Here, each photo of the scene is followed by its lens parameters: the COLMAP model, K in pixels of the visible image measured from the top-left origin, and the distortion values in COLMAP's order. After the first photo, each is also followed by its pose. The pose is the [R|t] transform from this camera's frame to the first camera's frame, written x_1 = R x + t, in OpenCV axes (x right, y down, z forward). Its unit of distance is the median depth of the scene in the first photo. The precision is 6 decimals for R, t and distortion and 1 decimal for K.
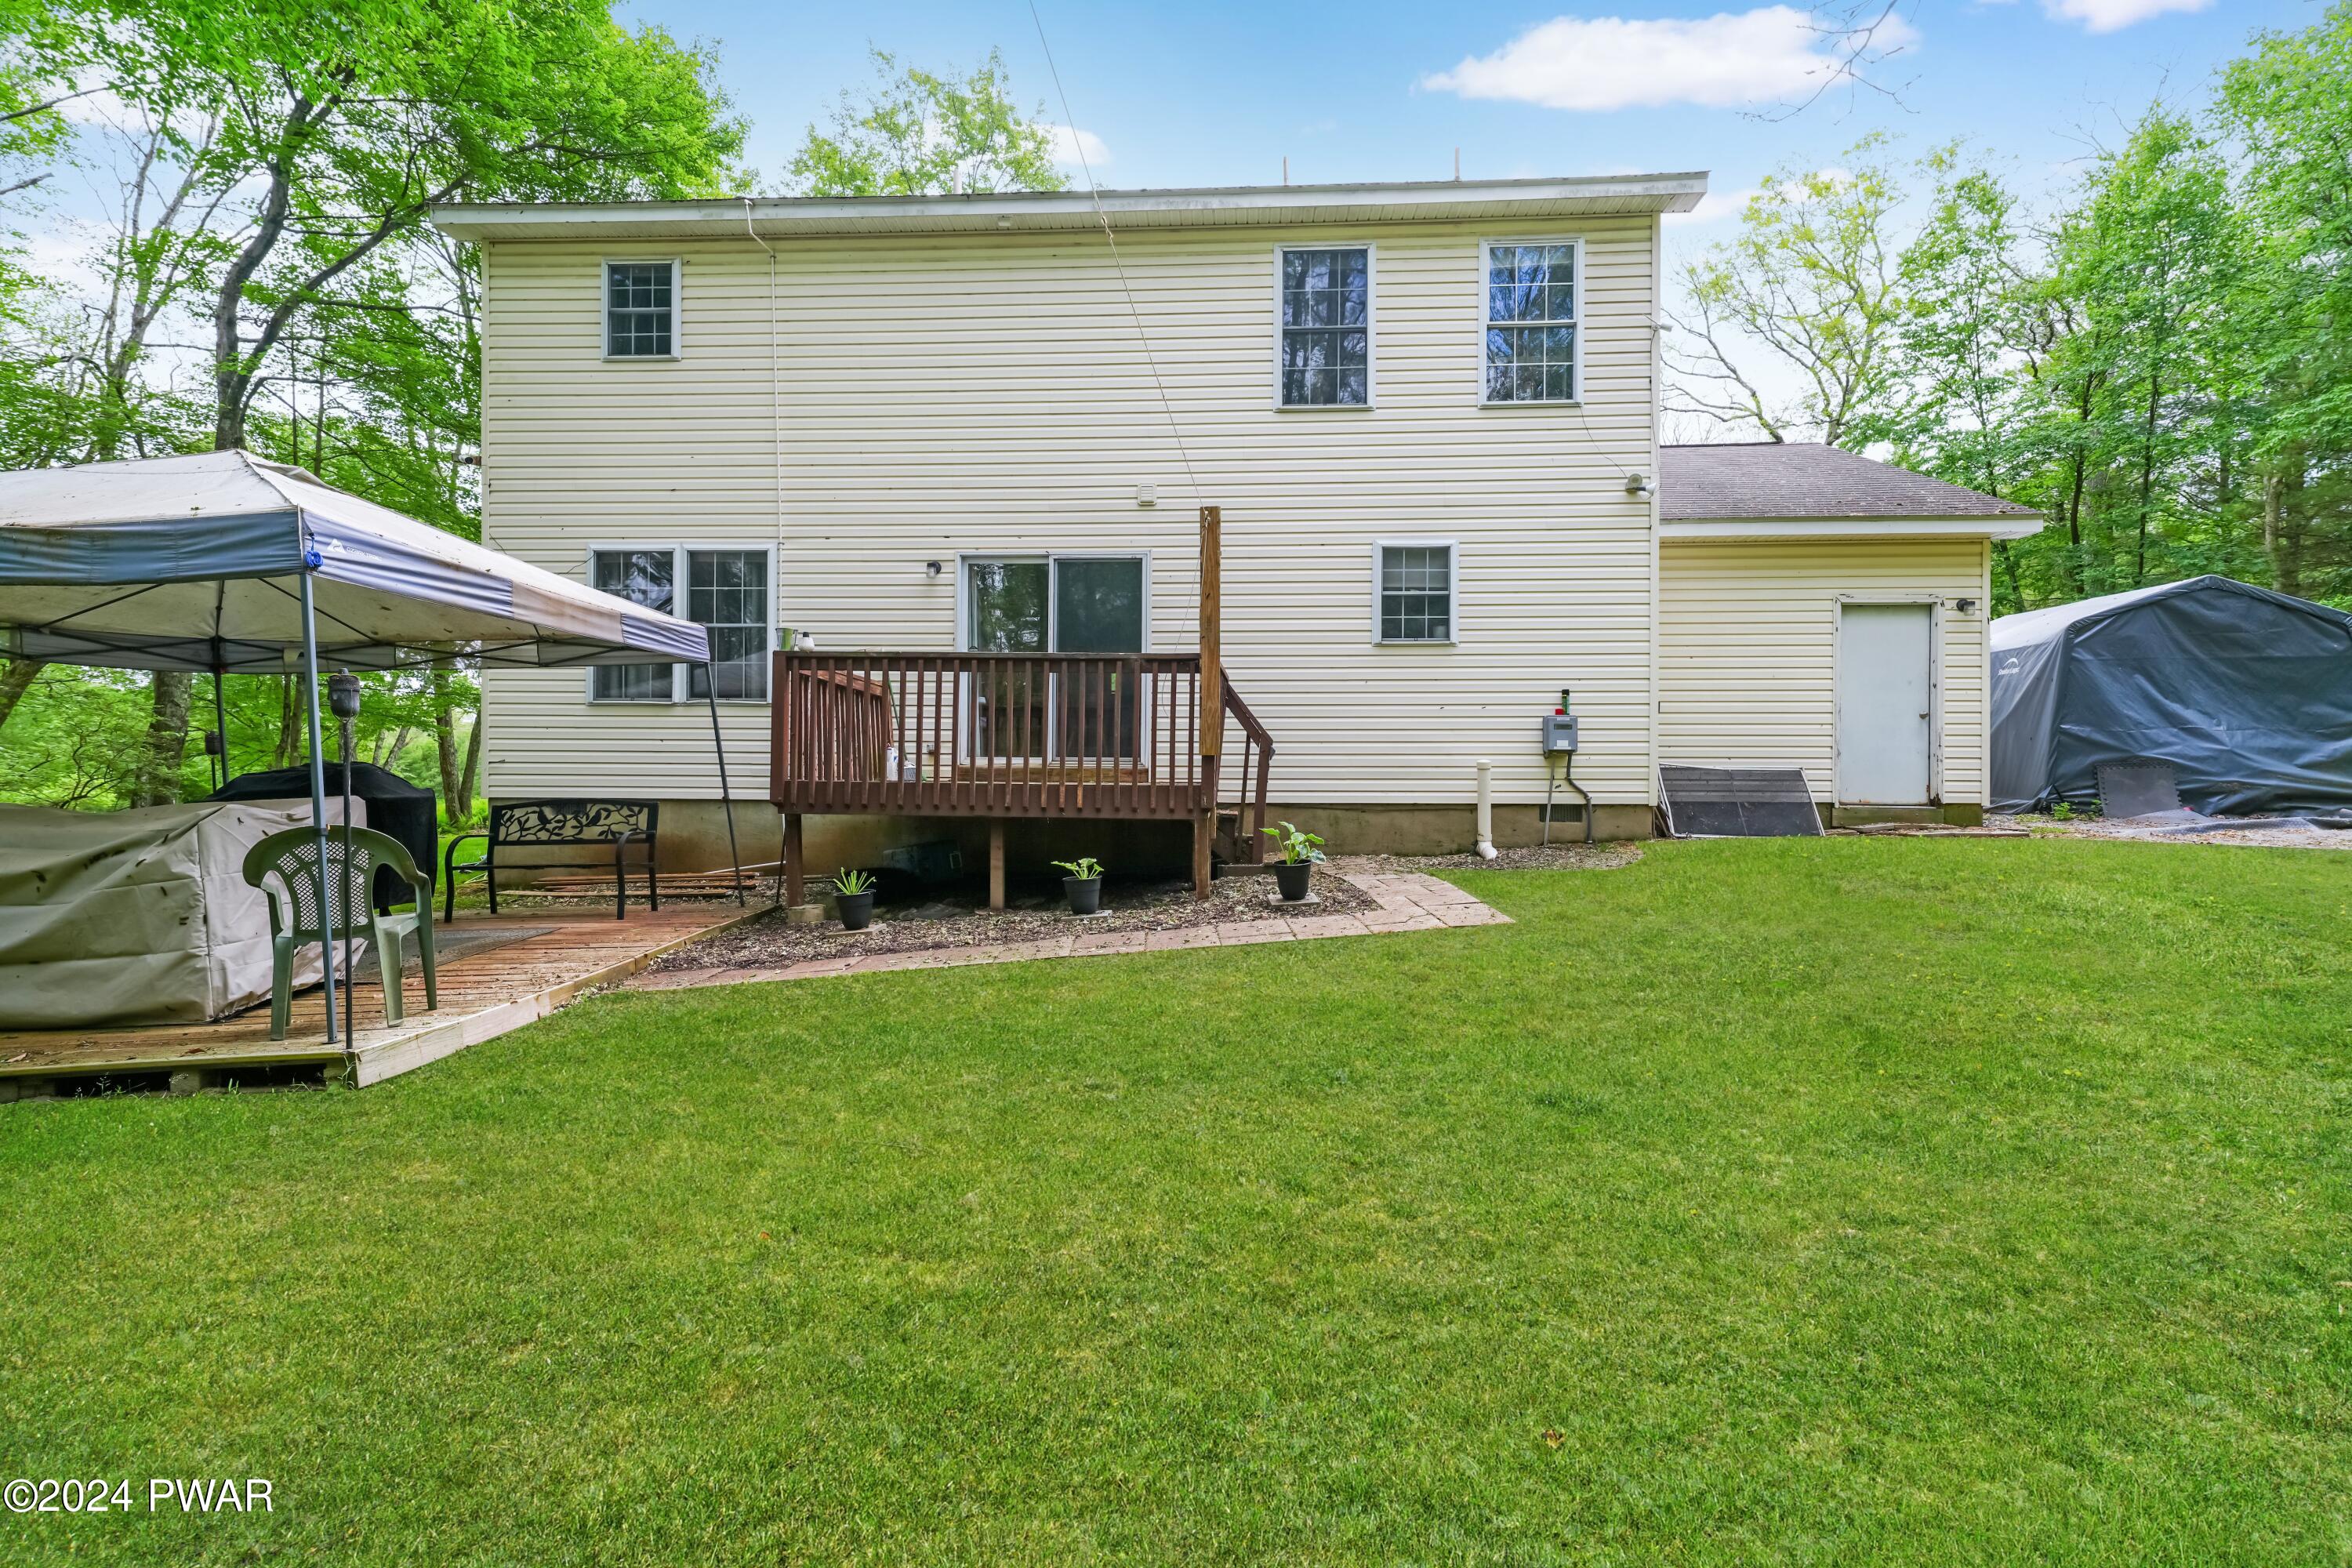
lens RADIAL K [[1033.2, 0, 1176.0], [0, 1033.2, 784.0], [0, 0, 1]] dist [-0.001986, -0.000213]
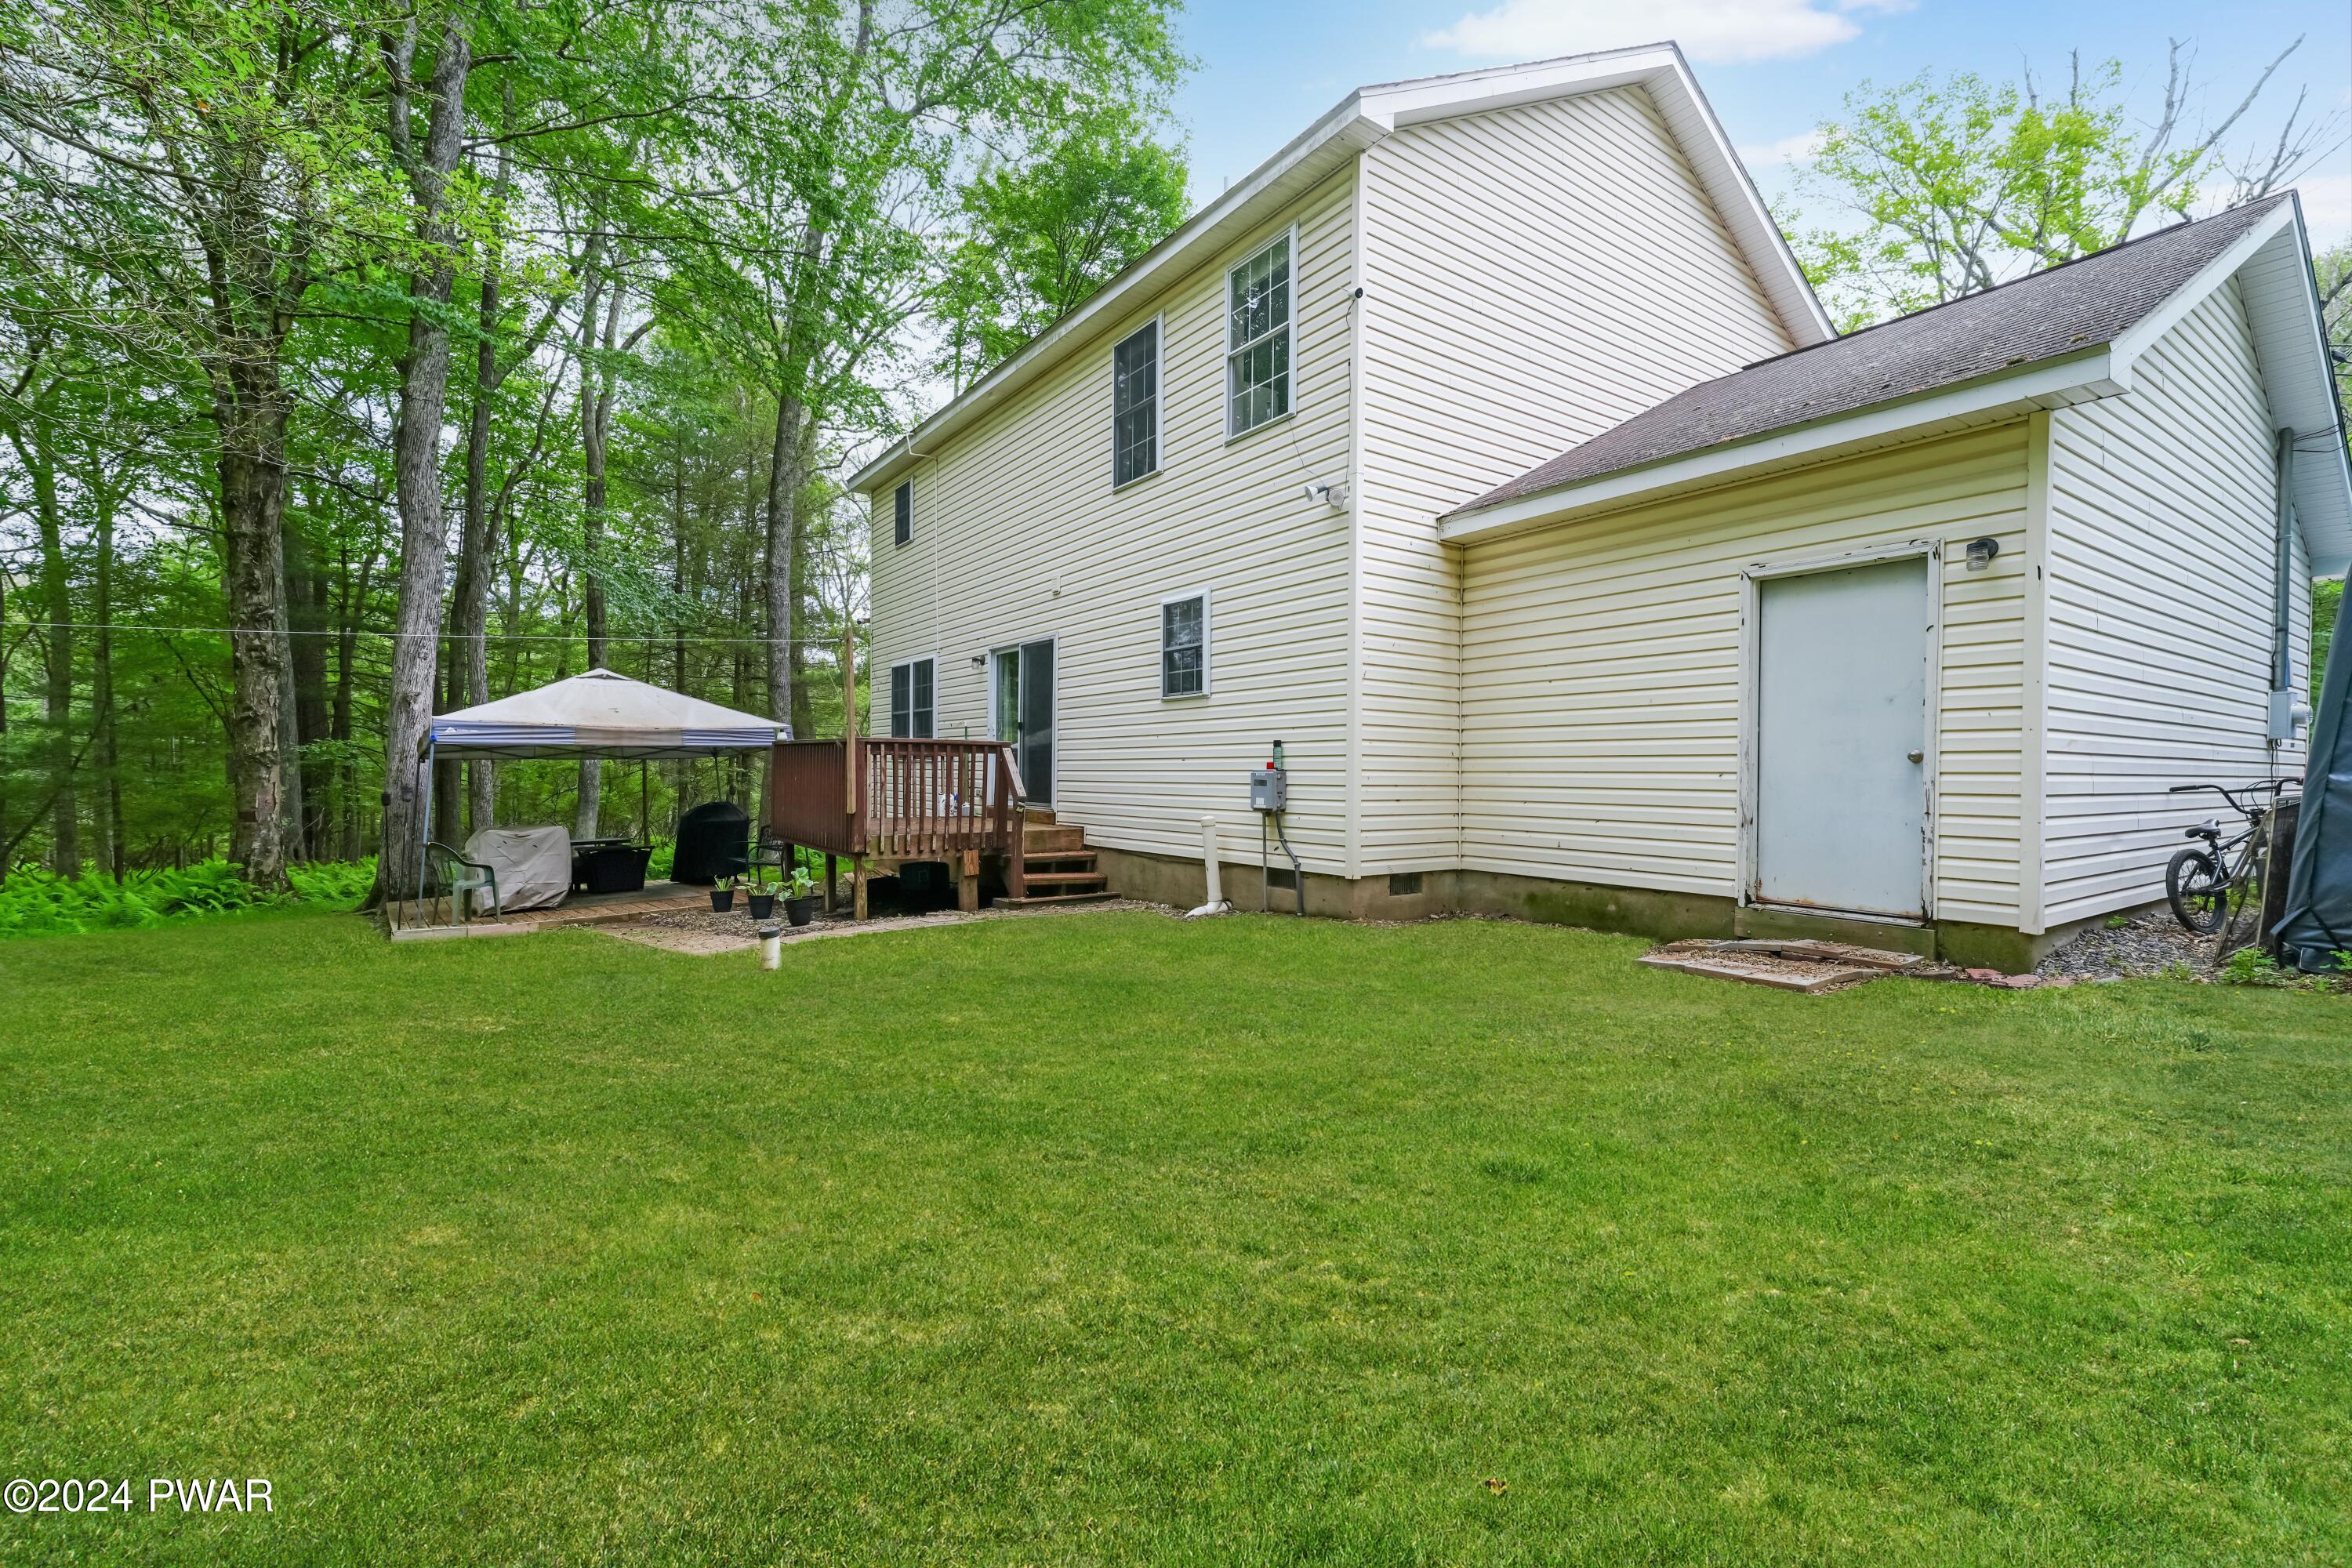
lens RADIAL K [[1003.1, 0, 1176.0], [0, 1003.1, 784.0], [0, 0, 1]] dist [0.004268, 0.000180]
pose [[0.621535, 0.008890, -0.783336, 0.993929], [-0.007597, 0.999957, 0.005320, -0.057227], [0.783350, 0.002644, 0.621576, 0.389045]]
